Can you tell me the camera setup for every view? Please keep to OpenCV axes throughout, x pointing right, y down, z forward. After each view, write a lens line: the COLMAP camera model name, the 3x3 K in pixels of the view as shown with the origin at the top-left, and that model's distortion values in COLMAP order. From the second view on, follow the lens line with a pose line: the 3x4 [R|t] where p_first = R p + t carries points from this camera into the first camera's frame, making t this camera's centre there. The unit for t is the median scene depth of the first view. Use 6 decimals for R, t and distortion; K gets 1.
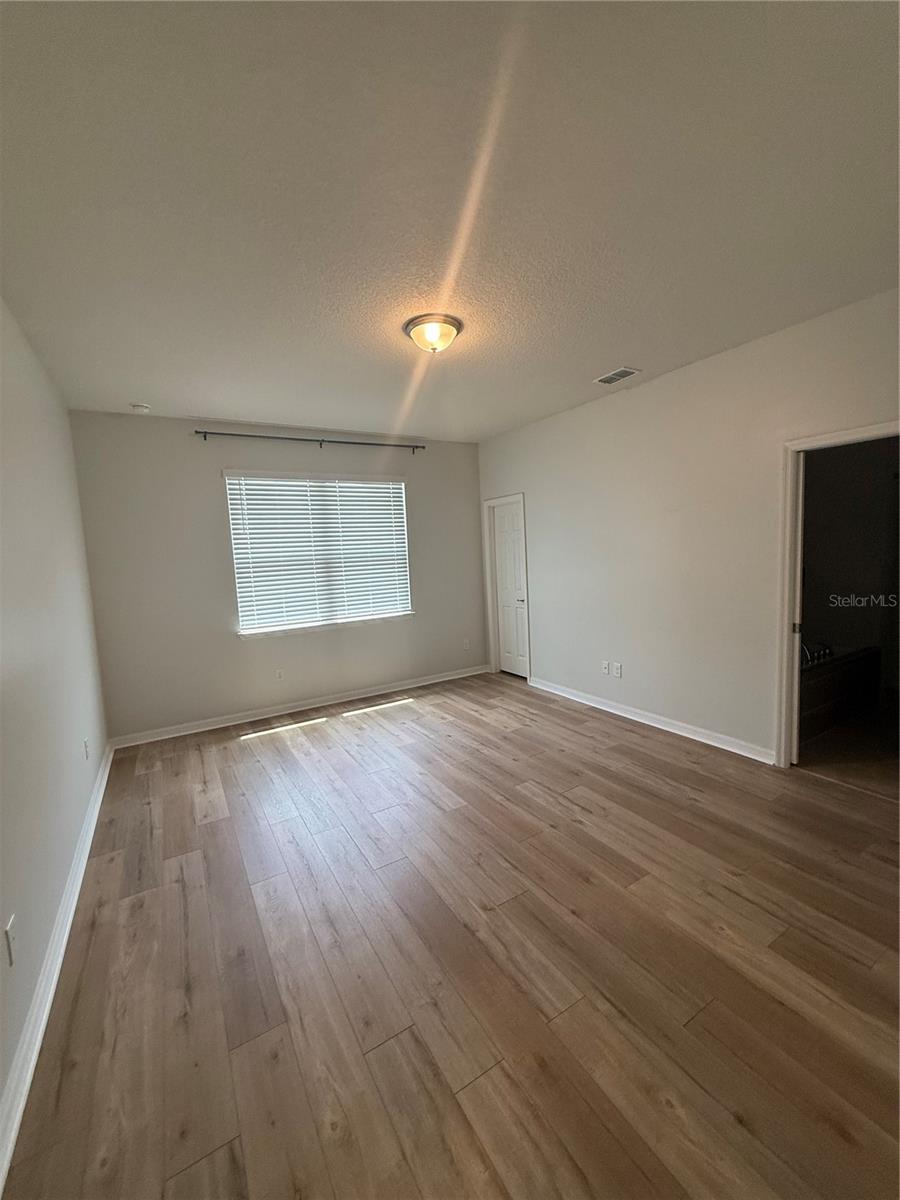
lens RADIAL K [[481.4, 0, 450.0], [0, 481.4, 600.0], [0, 0, 1]] dist [-0.001549, -0.000303]
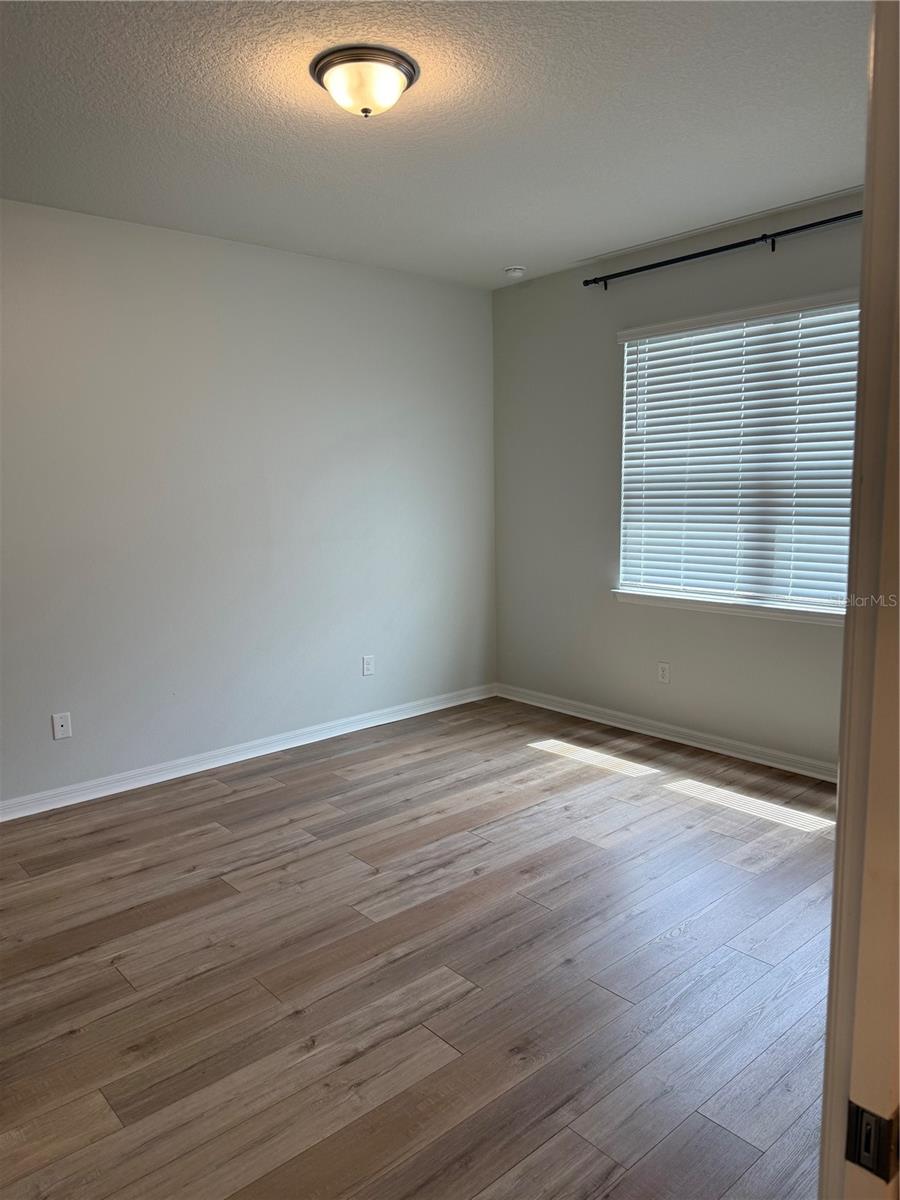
lens RADIAL K [[846.2, 0, 450.0], [0, 846.2, 600.0], [0, 0, 1]] dist [0.071208, -0.102898]
pose [[0.172370, 0.180081, -0.968431, 0.804512], [-0.095463, 0.981573, 0.165534, -0.107039], [0.980396, 0.063916, 0.186385, 0.726551]]
